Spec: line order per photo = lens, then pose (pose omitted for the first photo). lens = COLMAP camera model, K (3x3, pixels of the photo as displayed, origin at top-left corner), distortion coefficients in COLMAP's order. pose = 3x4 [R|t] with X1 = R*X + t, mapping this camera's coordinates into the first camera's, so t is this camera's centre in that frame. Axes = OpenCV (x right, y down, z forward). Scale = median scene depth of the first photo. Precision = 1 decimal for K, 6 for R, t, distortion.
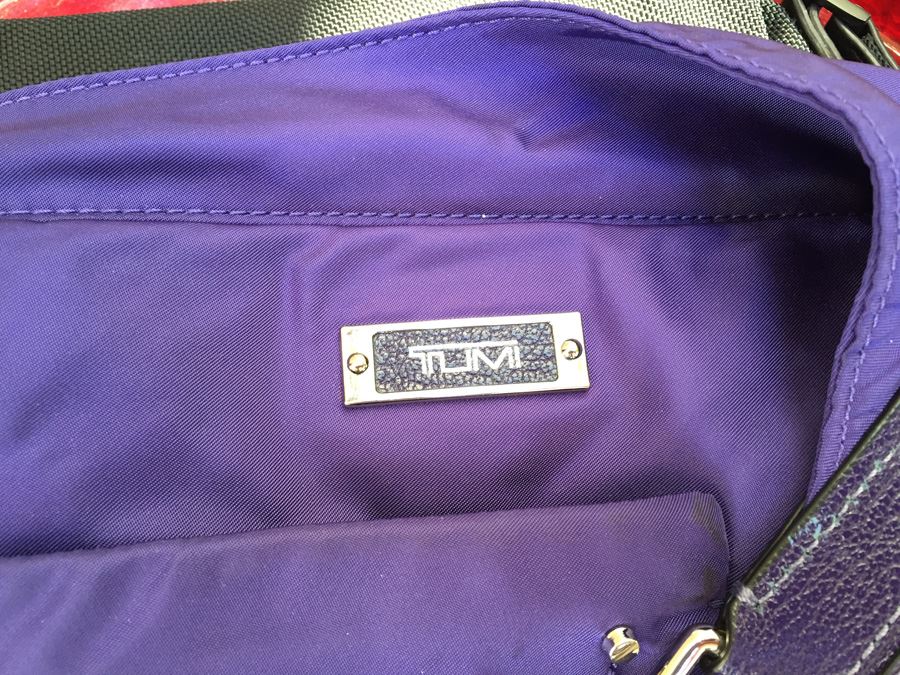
lens RADIAL K [[769.5, 0, 450.5], [0, 769.5, 339.3], [0, 0, 1]] dist [0.041280, -0.060876]
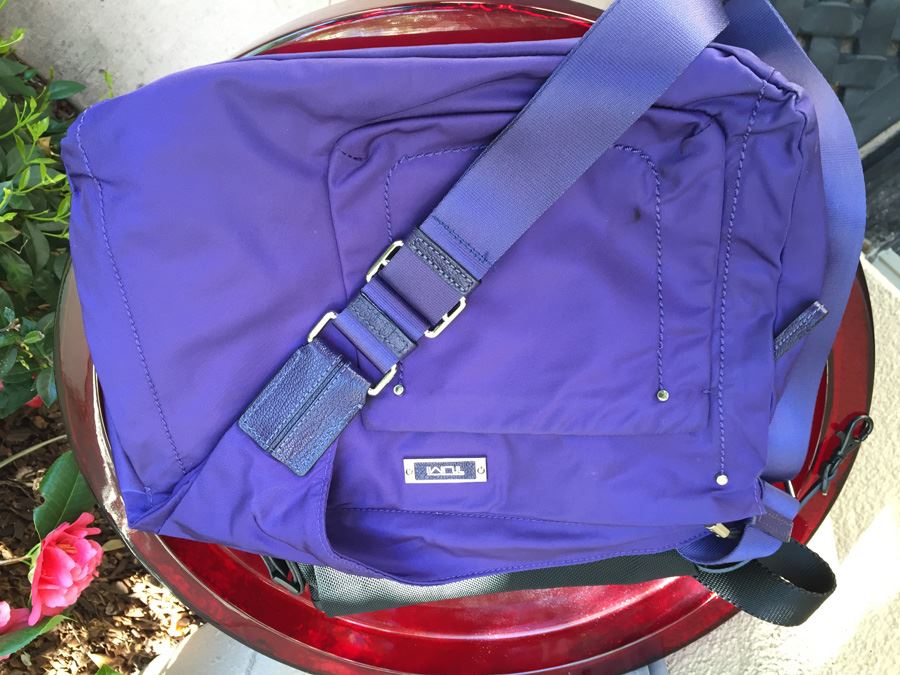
lens RADIAL K [[769.5, 0, 446.8], [0, 769.5, 338.2], [0, 0, 1]] dist [0.041280, -0.060876]
pose [[-0.999724, -0.022231, 0.007569, 0.001365], [0.021398, -0.995107, -0.096461, 0.816847], [0.009676, -0.096272, 0.995308, -1.899311]]
